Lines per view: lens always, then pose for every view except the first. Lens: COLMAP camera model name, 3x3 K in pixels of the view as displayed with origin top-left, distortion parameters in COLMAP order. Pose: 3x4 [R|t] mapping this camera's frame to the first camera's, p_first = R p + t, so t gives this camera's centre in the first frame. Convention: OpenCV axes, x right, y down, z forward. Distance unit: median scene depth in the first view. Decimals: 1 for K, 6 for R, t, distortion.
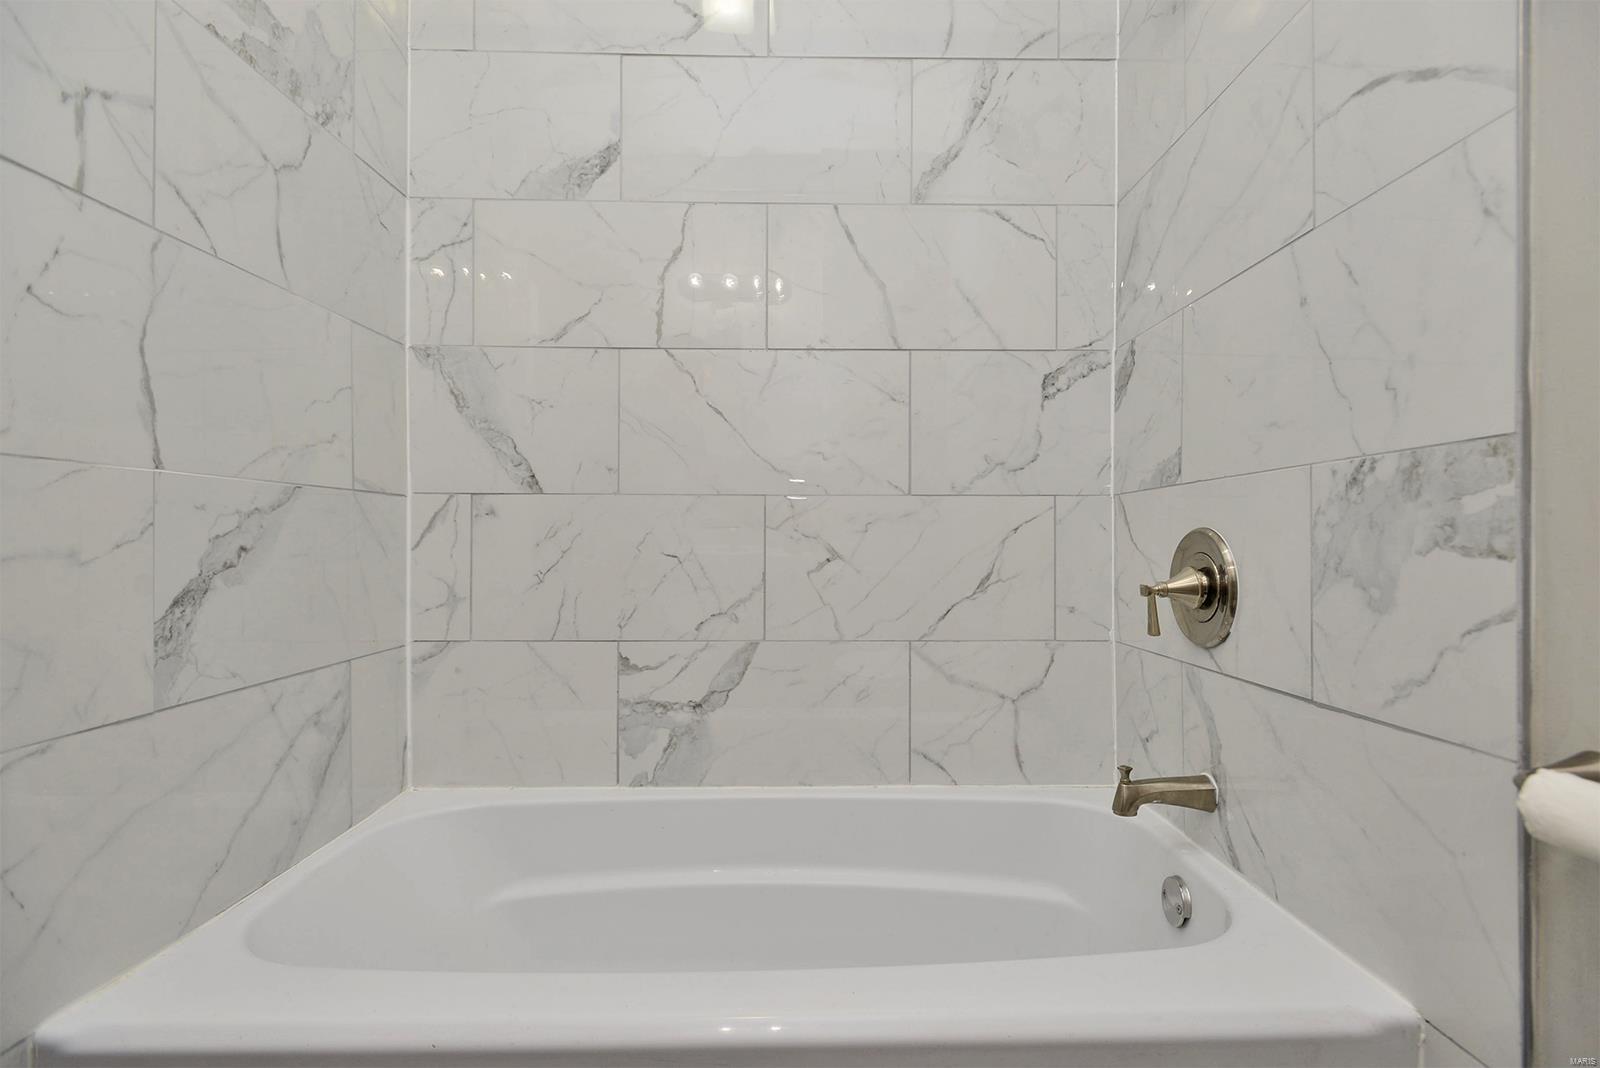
lens RADIAL K [[756.0, 0, 803.4], [0, 756.0, 535.4], [0, 0, 1]] dist [0.000373, -0.000958]
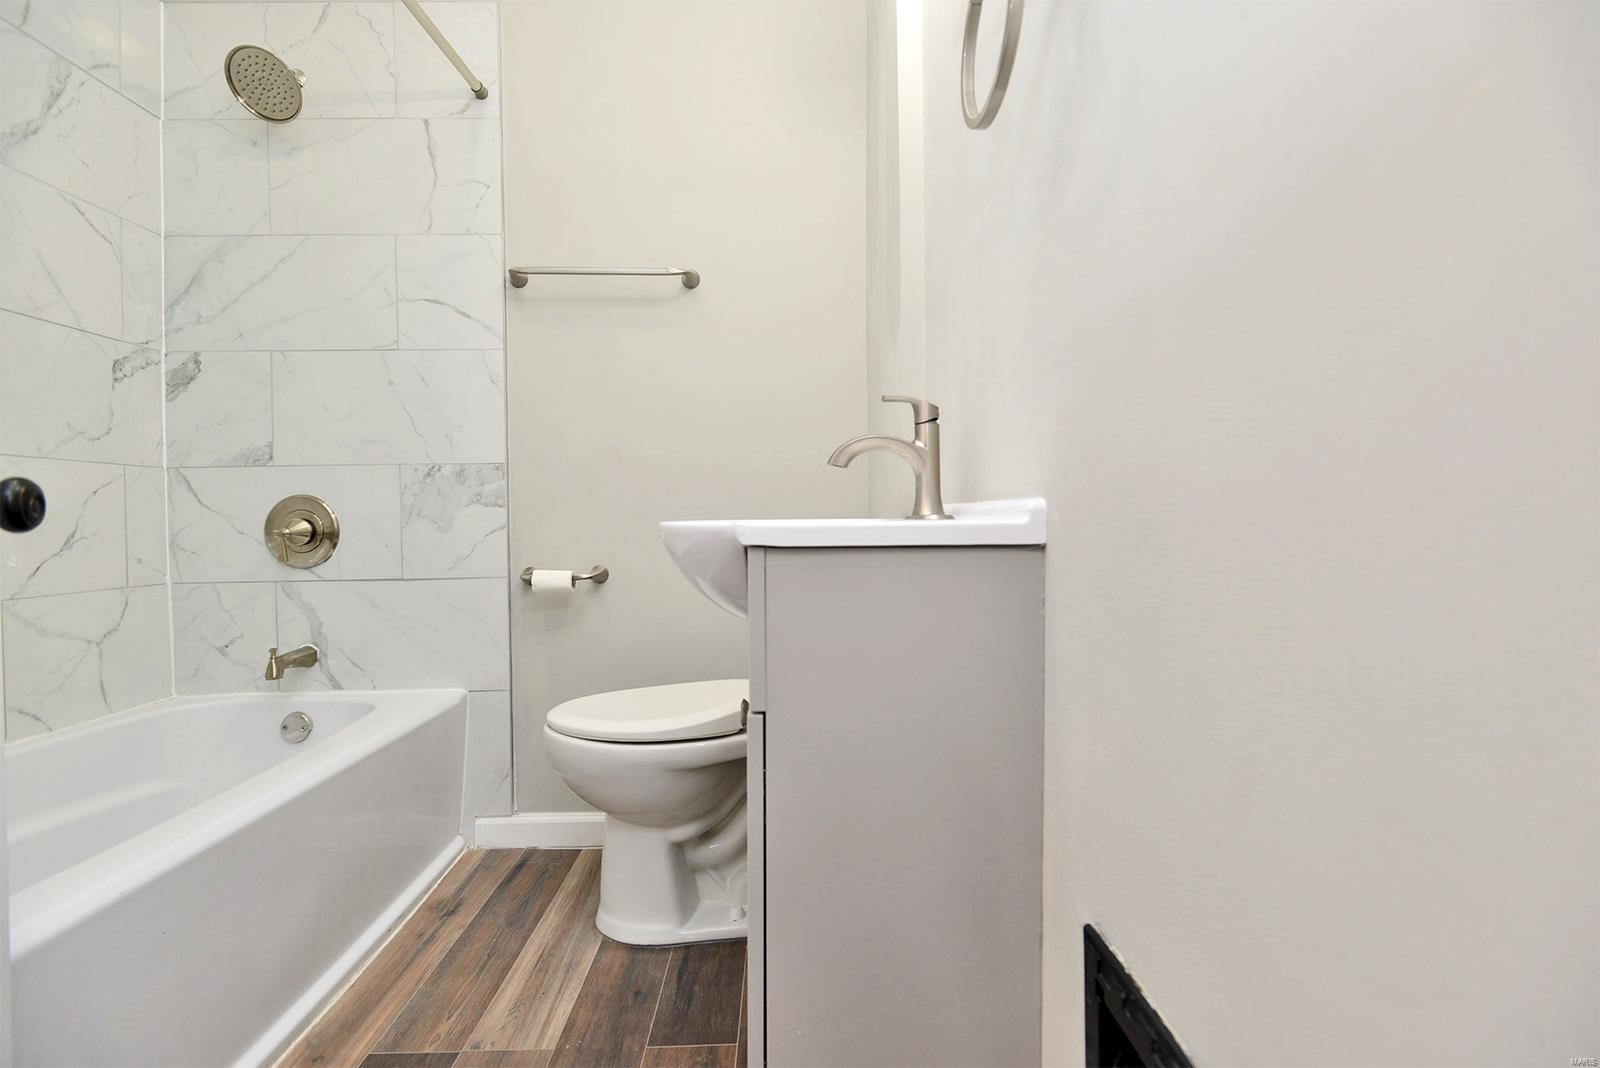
lens RADIAL K [[756.0, 0, 800.8], [0, 756.0, 527.8], [0, 0, 1]] dist [0.000373, -0.000958]
pose [[-0.007930, -0.012359, 0.999892, -1.108417], [0.003505, 0.999917, 0.012387, 0.044851], [-0.999962, 0.003603, -0.007886, -0.059610]]
